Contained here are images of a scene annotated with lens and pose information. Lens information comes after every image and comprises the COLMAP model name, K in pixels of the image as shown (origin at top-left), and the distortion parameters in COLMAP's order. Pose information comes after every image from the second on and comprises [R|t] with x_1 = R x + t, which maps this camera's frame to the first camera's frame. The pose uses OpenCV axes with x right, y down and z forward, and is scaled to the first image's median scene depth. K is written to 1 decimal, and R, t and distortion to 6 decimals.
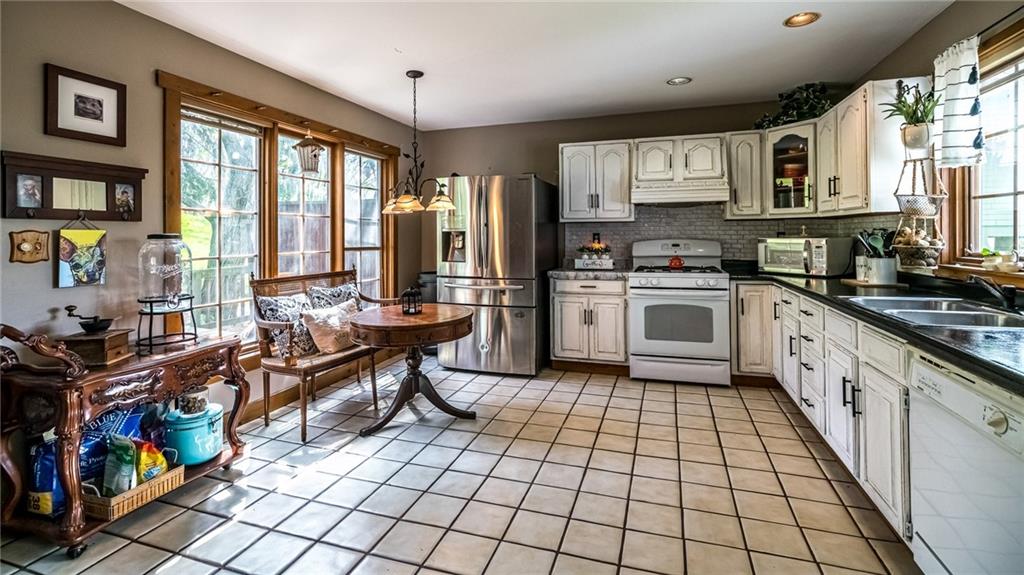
lens RADIAL K [[467.7, 0, 520.3], [0, 467.7, 230.9], [0, 0, 1]] dist [-0.005523, 0.000658]
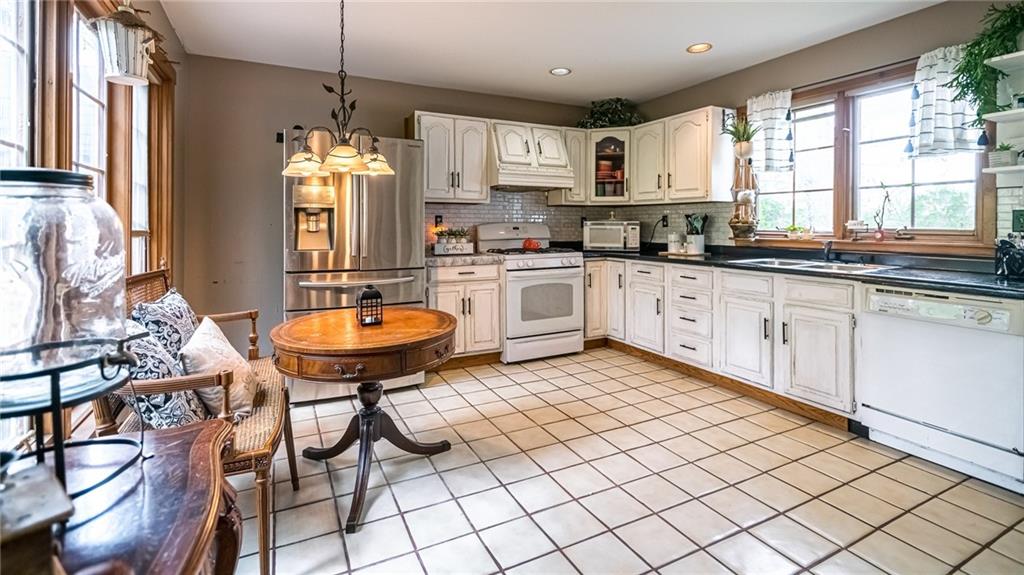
lens RADIAL K [[467.7, 0, 516.8], [0, 467.7, 223.6], [0, 0, 1]] dist [-0.005523, 0.000658]
pose [[0.711626, 0.007645, 0.702517, -0.429402], [-0.009699, 0.999952, -0.001057, 0.023170], [-0.702491, -0.006061, 0.711666, 0.287701]]
